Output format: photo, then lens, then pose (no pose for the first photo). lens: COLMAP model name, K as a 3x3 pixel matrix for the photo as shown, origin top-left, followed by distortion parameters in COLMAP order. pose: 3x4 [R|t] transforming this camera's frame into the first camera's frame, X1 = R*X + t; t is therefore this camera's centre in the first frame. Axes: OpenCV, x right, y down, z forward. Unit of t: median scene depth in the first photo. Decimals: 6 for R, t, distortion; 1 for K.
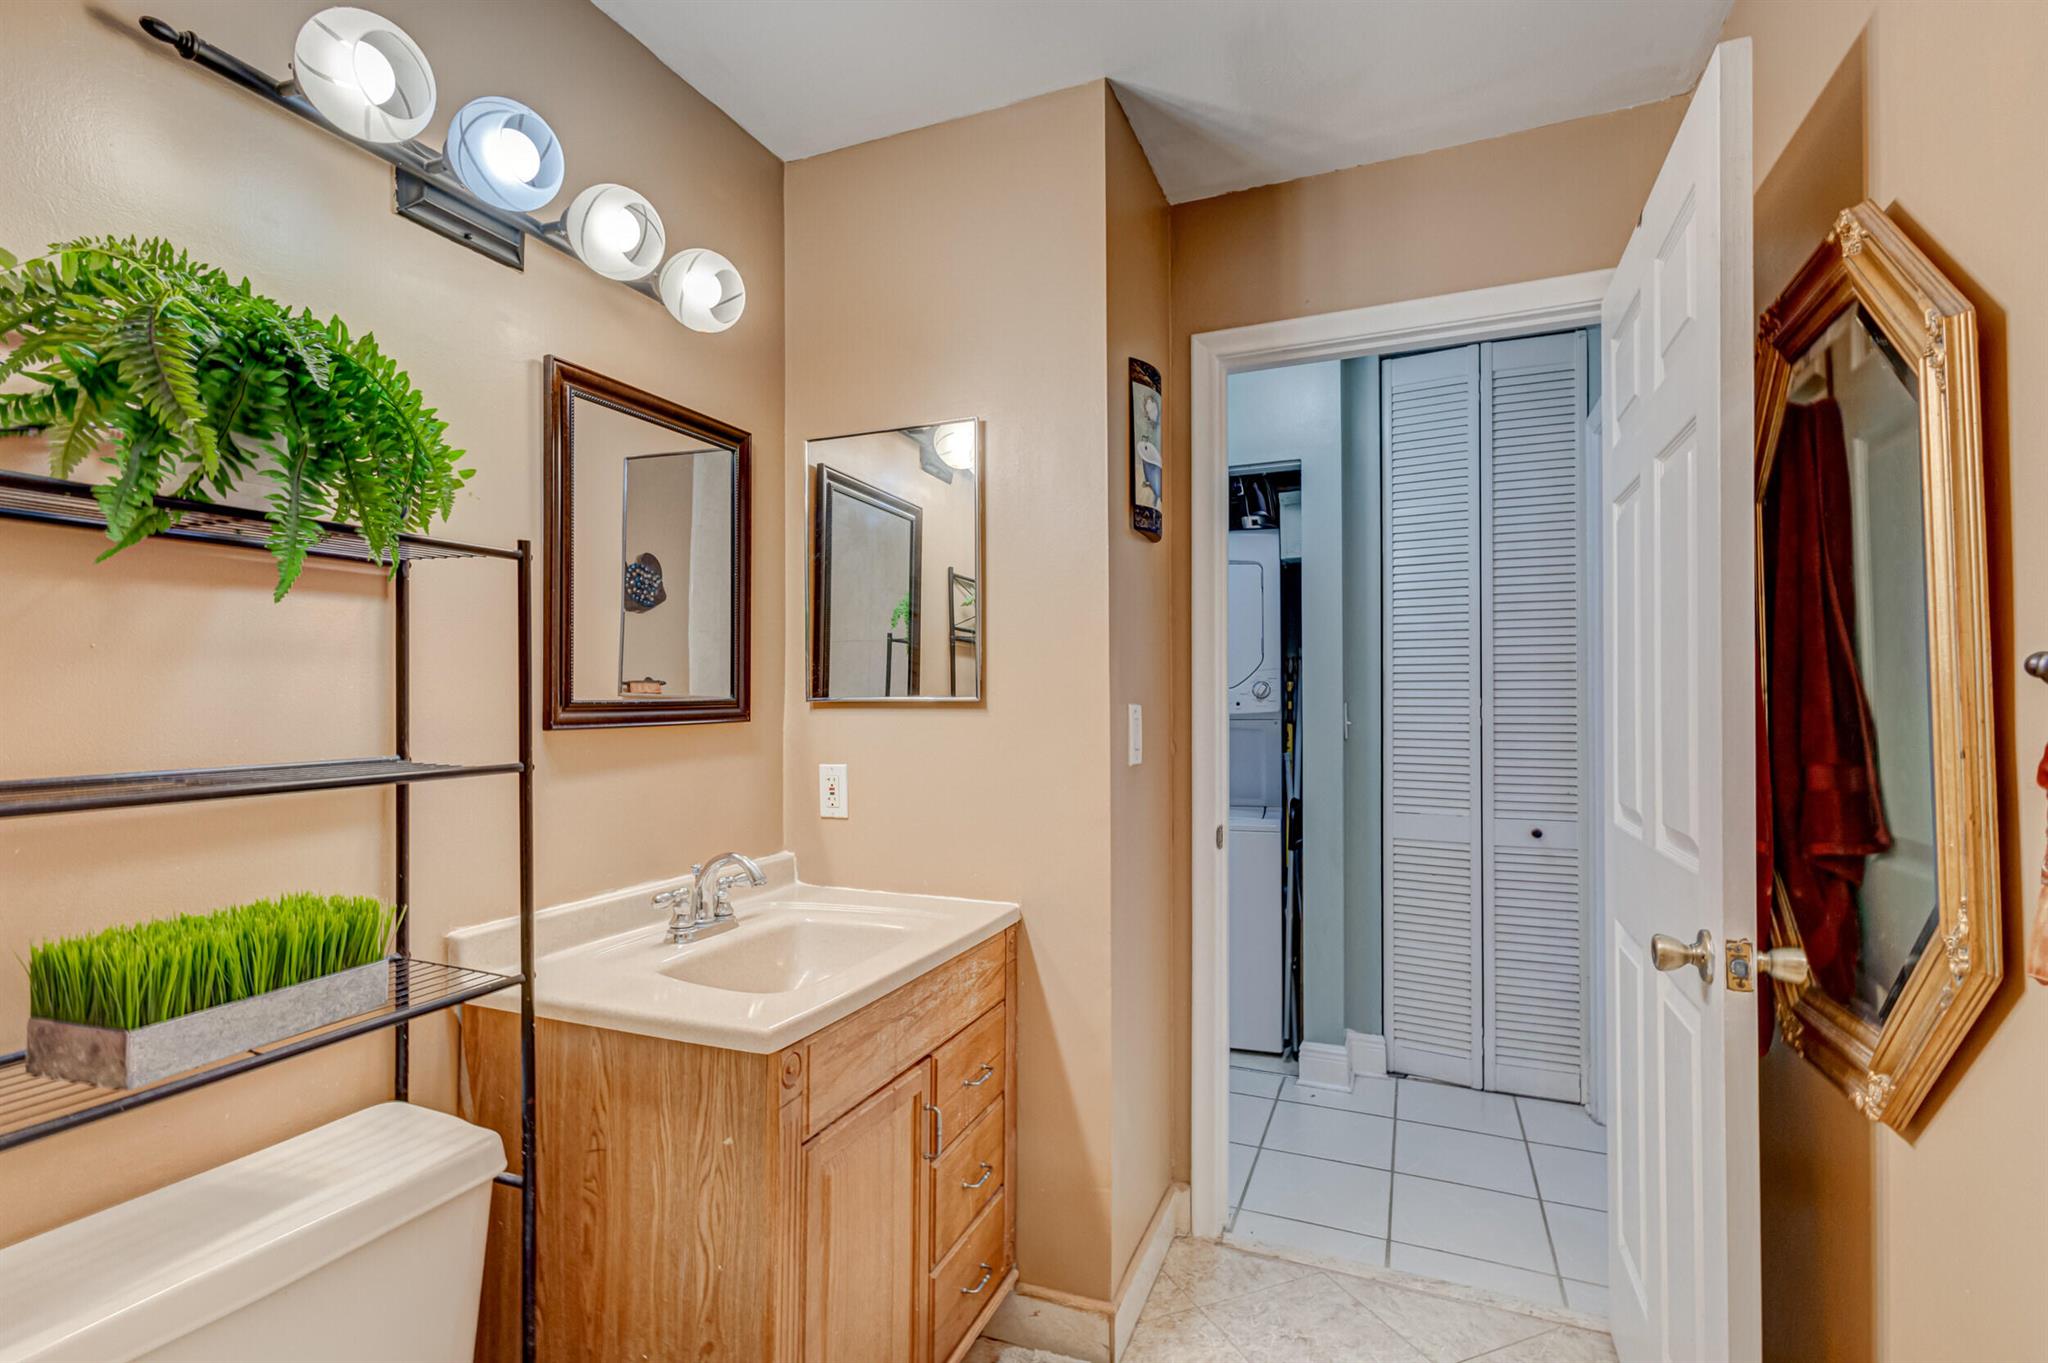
lens RADIAL K [[959.7, 0, 1018.7], [0, 959.7, 685.0], [0, 0, 1]] dist [0.005968, 0.000893]
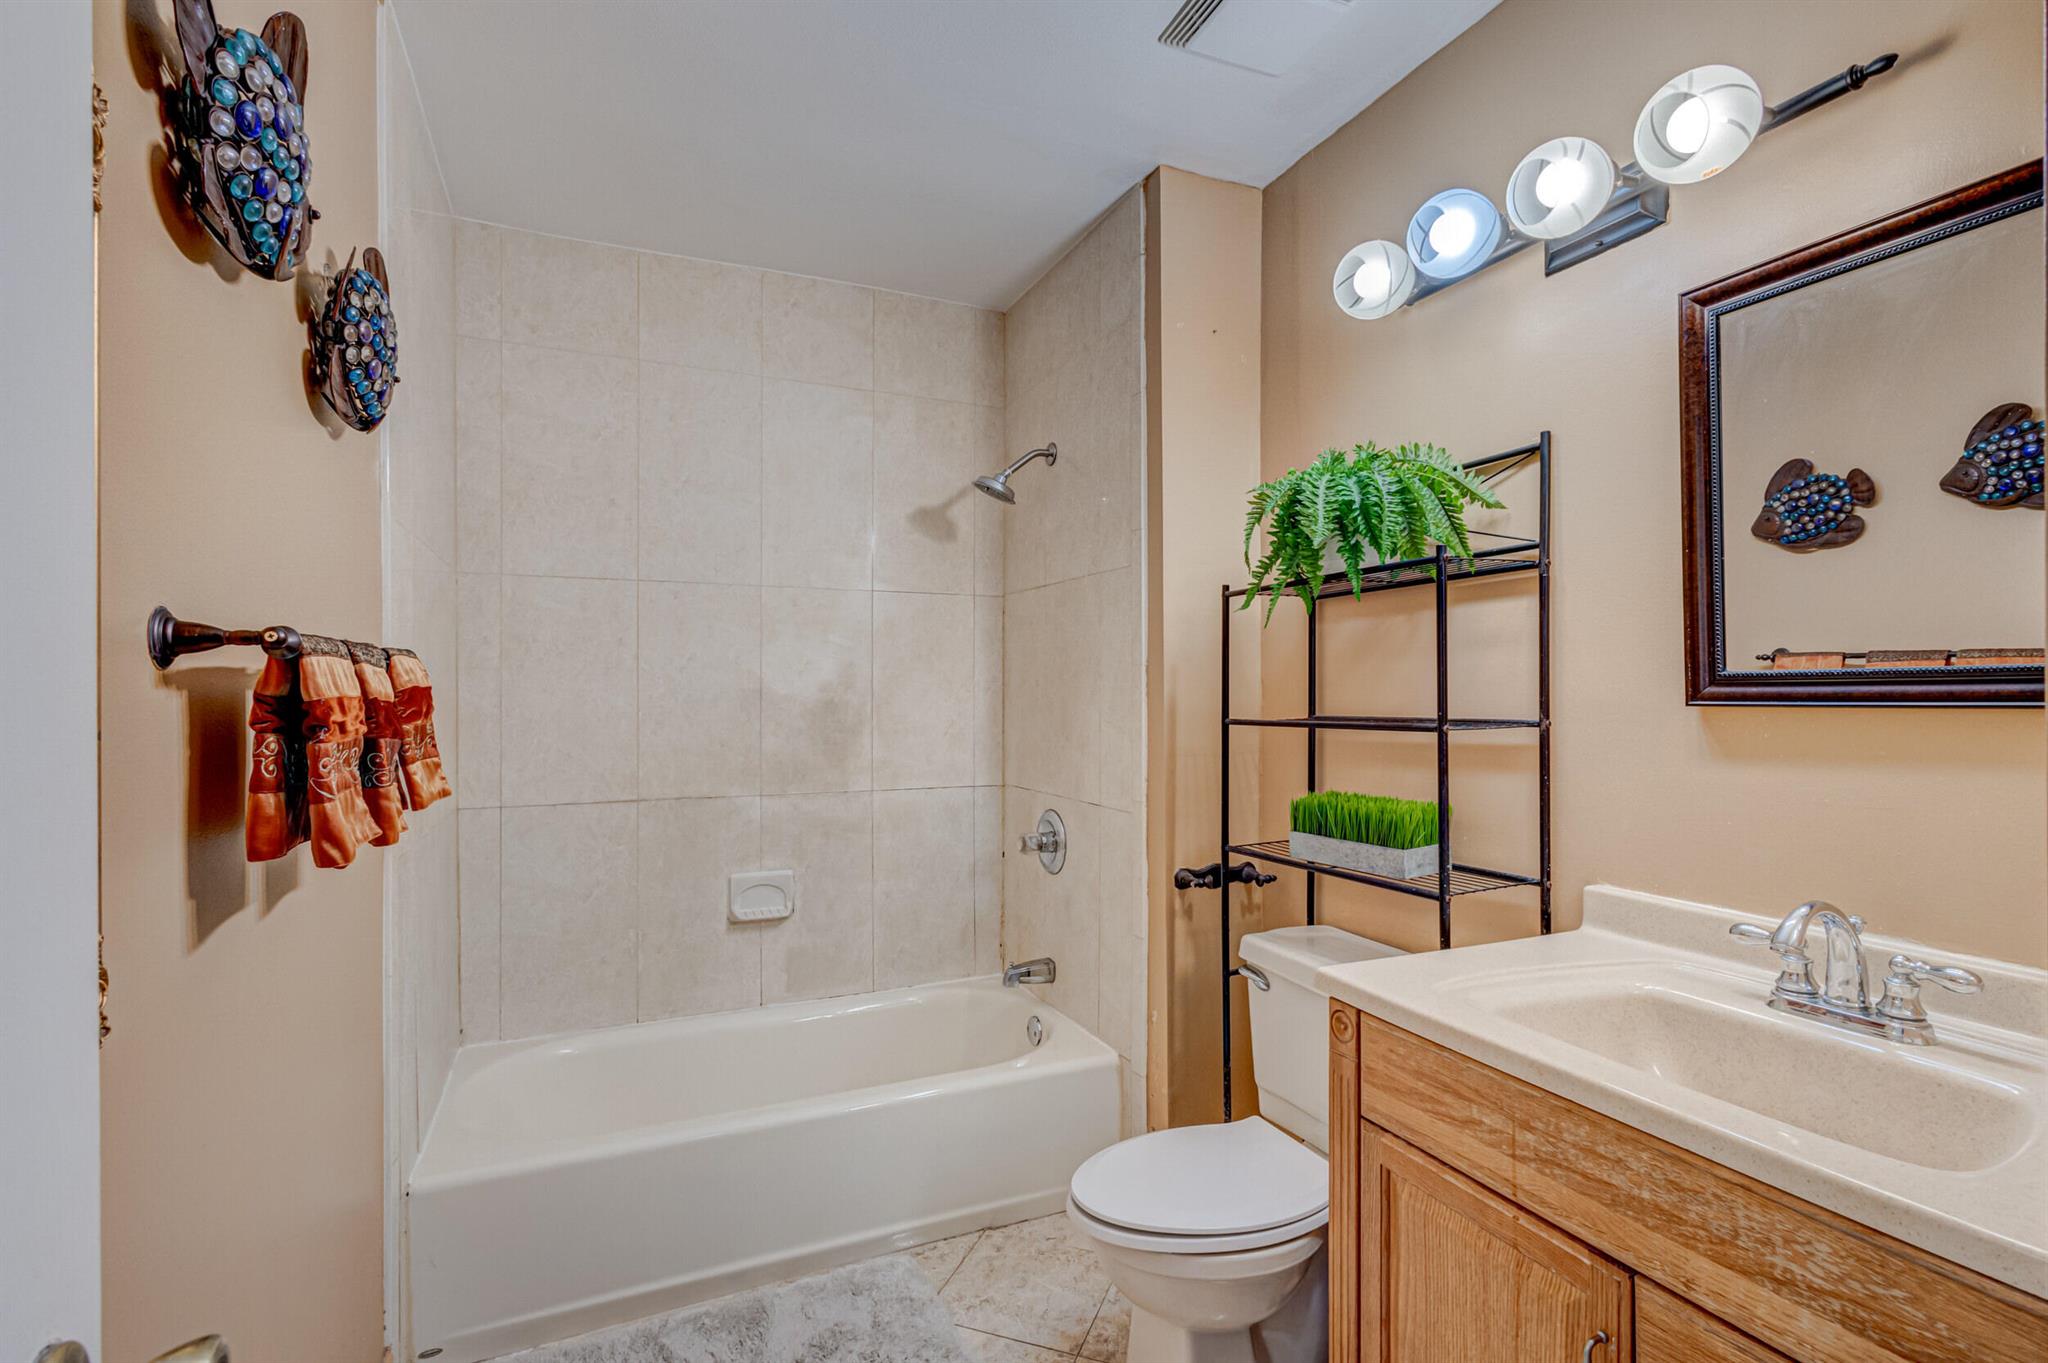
lens RADIAL K [[959.7, 0, 1023.7], [0, 959.7, 681.4], [0, 0, 1]] dist [0.005968, 0.000893]
pose [[-0.682867, -0.007230, -0.730507, 0.628025], [0.006461, 0.999852, -0.015936, 0.036053], [0.730514, -0.015602, -0.682719, 1.211605]]
